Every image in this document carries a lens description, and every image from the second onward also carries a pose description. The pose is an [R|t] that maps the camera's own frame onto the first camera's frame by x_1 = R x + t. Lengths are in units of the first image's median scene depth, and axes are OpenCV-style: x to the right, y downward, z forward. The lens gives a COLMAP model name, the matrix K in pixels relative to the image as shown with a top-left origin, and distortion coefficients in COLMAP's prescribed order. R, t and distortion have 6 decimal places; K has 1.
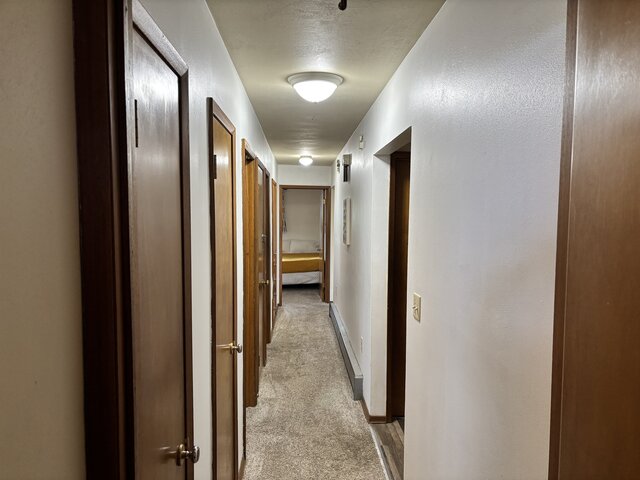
lens RADIAL K [[485.4, 0, 320.1], [0, 485.4, 240.4], [0, 0, 1]] dist [-0.000211, -0.000207]
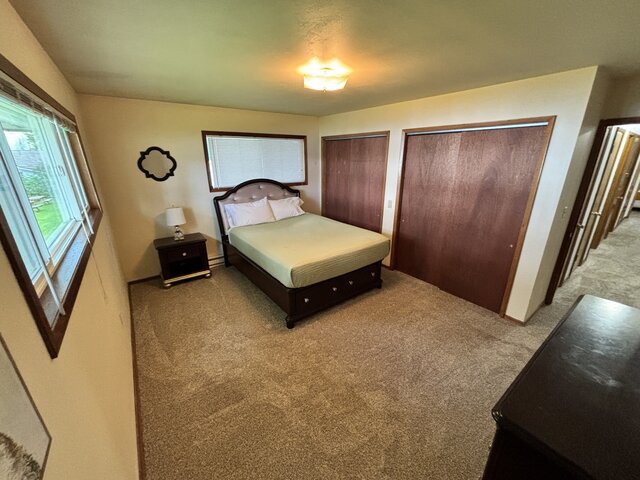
lens RADIAL K [[255.3, 0, 320.7], [0, 255.3, 241.5], [0, 0, 1]] dist [0.000505, 0.000107]
pose [[0.559364, 0.252684, -0.789470, 0.060412], [-0.048999, 0.960819, 0.272811, 0.024615], [0.827473, -0.113917, 0.549829, -0.517785]]
